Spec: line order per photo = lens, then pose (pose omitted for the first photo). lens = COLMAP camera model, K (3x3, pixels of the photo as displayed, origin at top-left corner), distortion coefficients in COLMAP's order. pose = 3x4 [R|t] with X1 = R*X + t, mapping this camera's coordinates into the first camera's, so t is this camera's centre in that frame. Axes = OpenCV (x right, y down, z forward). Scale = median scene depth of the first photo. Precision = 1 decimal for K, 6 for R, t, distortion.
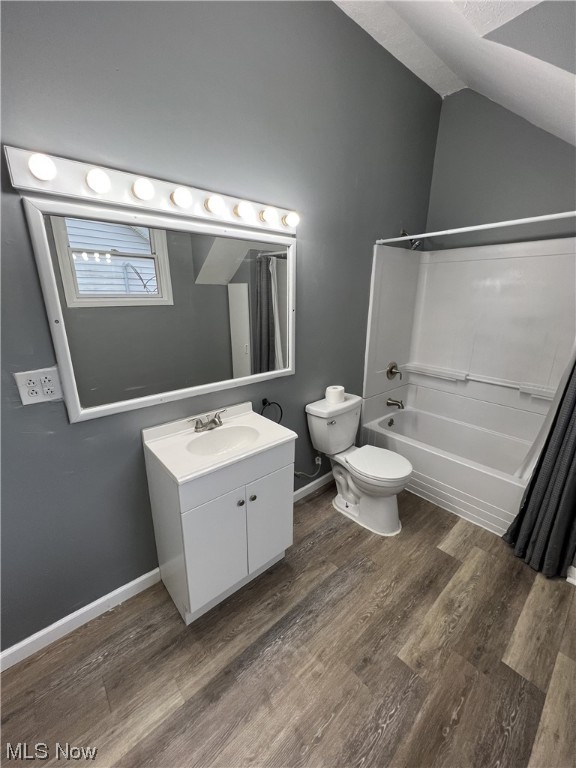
lens RADIAL K [[307.5, 0, 290.5], [0, 307.5, 381.4], [0, 0, 1]] dist [0.011699, -0.000043]
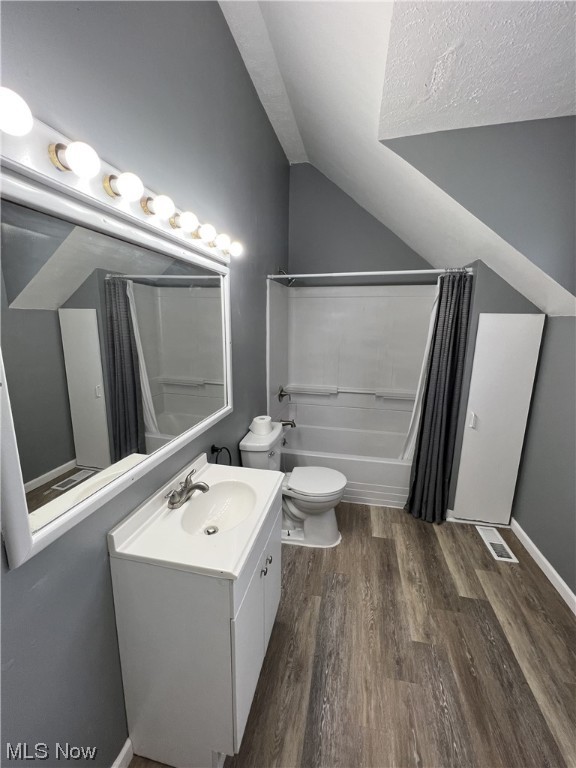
lens RADIAL K [[307.5, 0, 291.2], [0, 307.5, 382.7], [0, 0, 1]] dist [0.011699, -0.000043]
pose [[0.803385, -0.114724, 0.584304, -0.414513], [0.159178, 0.986931, -0.025084, -0.063278], [-0.573790, 0.113160, 0.811147, 0.167852]]
